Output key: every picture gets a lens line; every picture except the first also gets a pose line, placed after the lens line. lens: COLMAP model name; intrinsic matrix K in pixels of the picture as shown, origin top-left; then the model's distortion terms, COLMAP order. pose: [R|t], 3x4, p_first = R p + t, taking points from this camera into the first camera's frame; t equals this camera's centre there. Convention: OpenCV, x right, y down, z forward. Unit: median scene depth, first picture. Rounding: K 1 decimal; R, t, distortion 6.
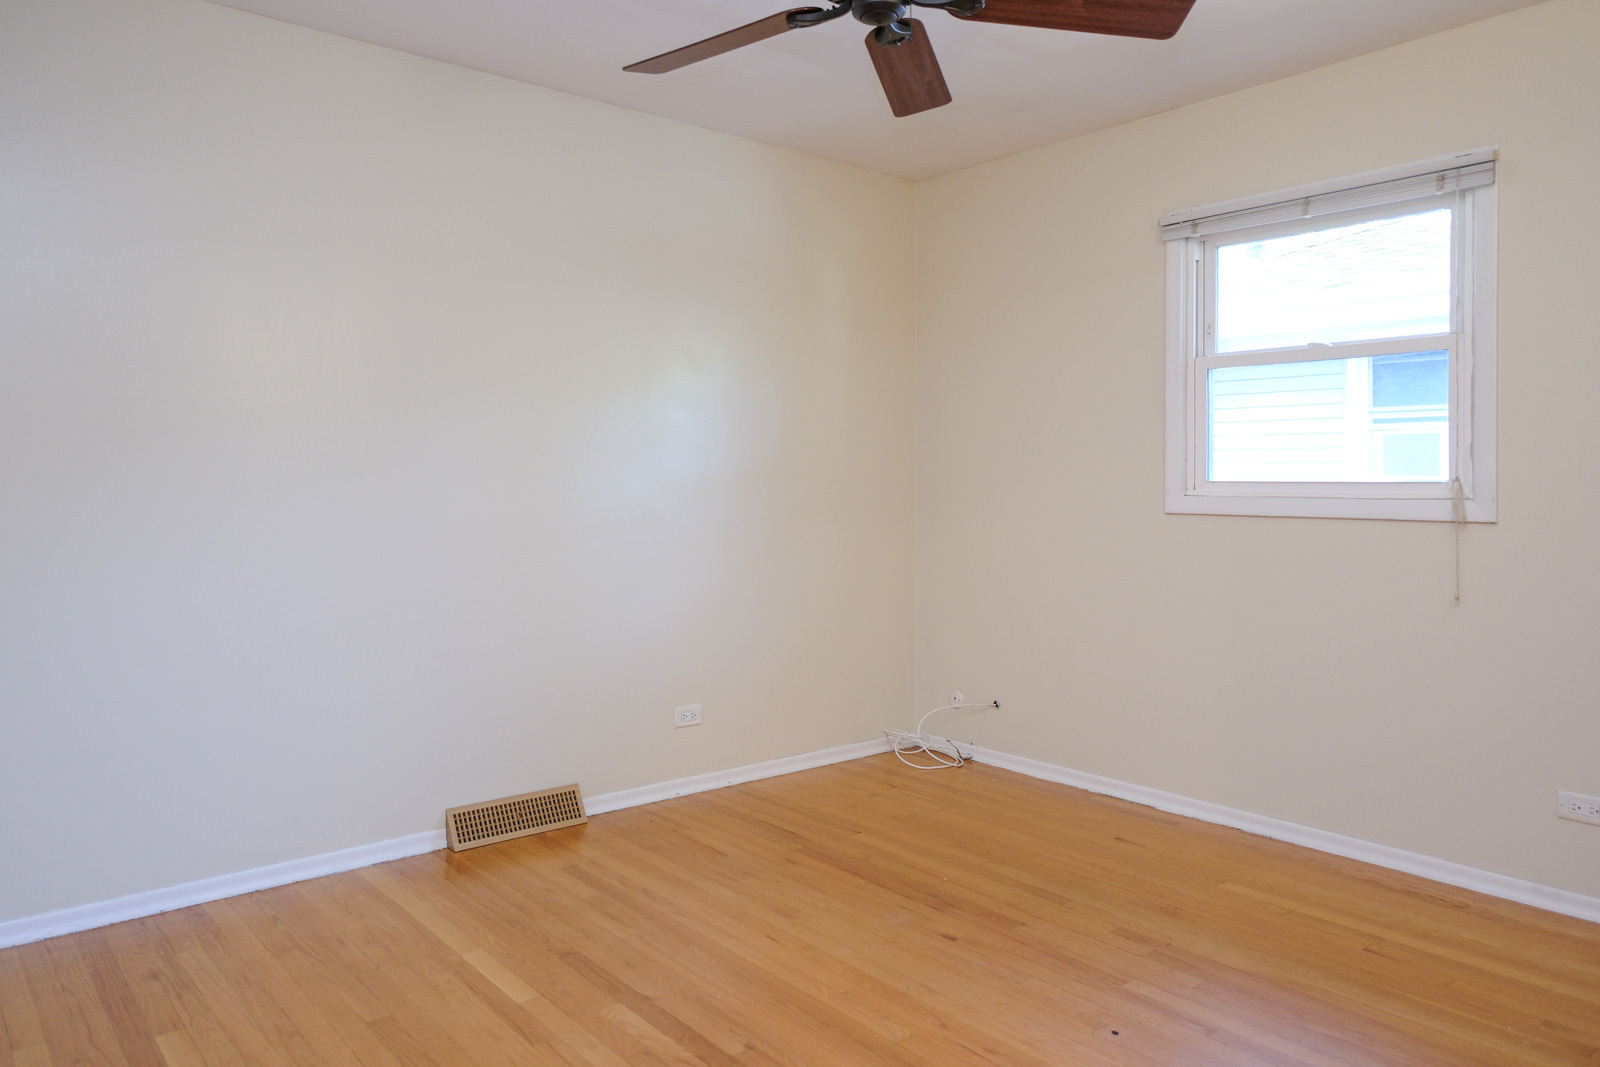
lens RADIAL K [[1100.3, 0, 796.3], [0, 1100.3, 498.3], [0, 0, 1]] dist [-0.001659, 0.052089]
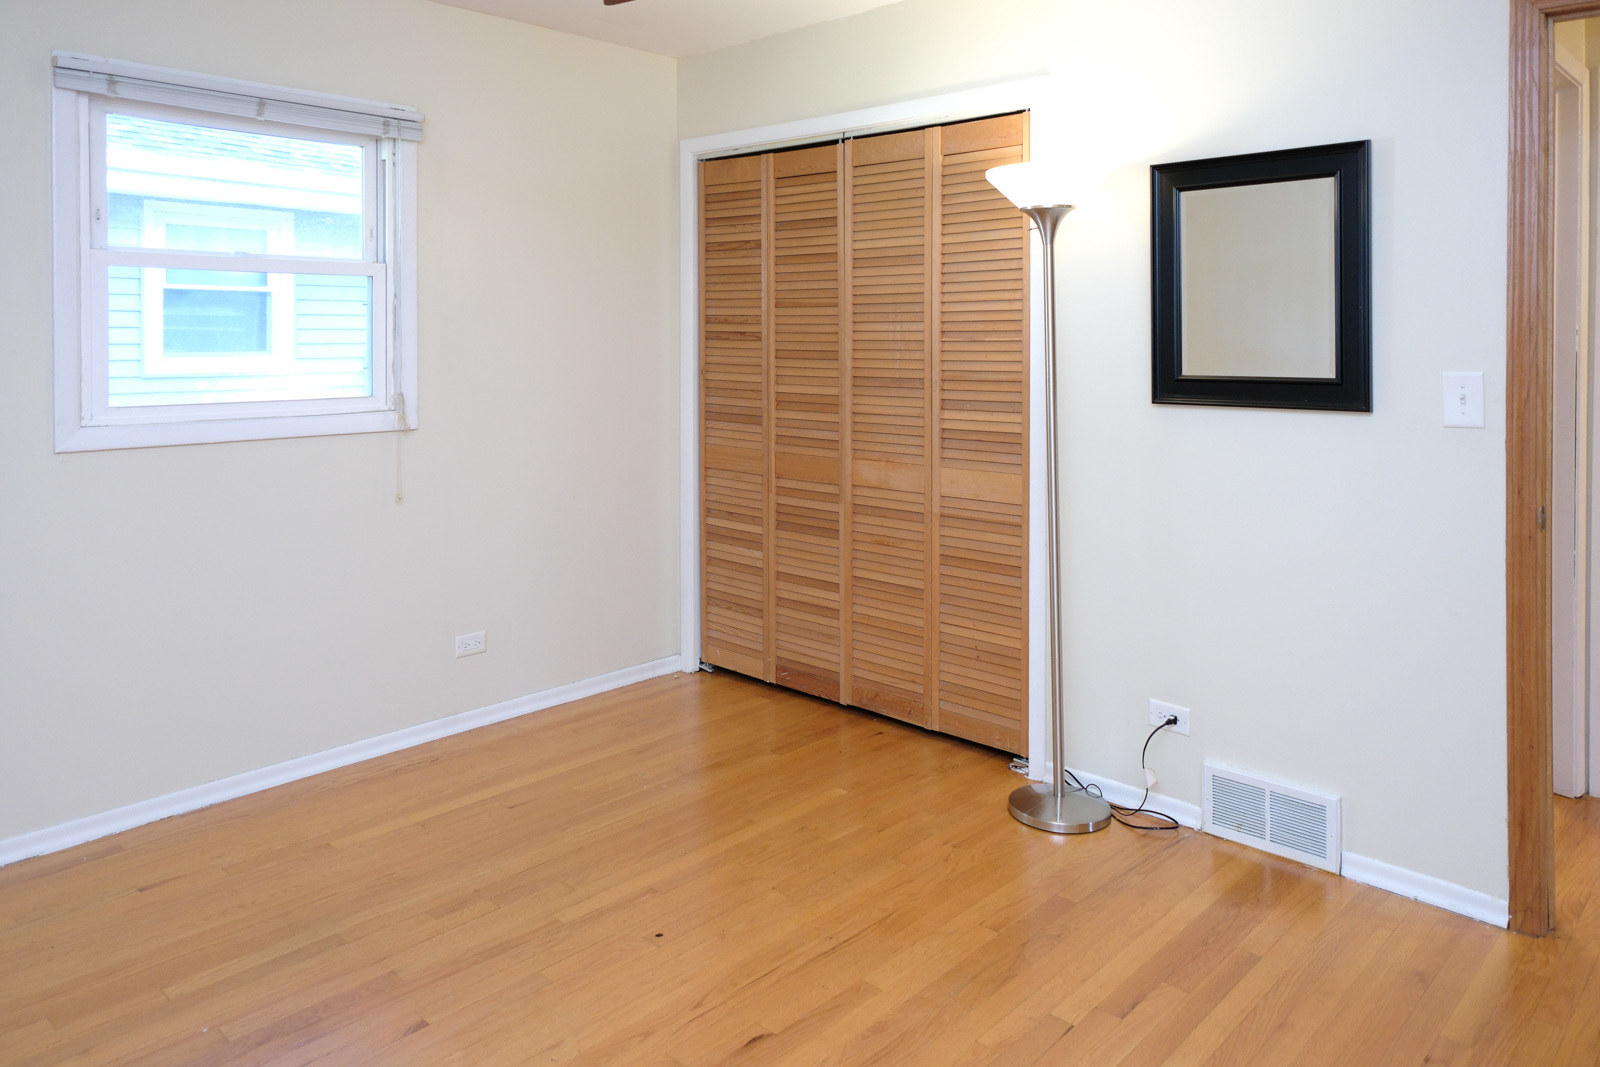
lens RADIAL K [[1115.3, 0, 799.8], [0, 1115.3, 362.2], [0, 0, 1]] dist [0.003298, 0.002444]
pose [[-0.122818, -0.024410, 0.992129, -0.583470], [0.017729, 0.999484, 0.026786, -0.072340], [-0.992271, 0.020879, -0.122322, 0.730009]]
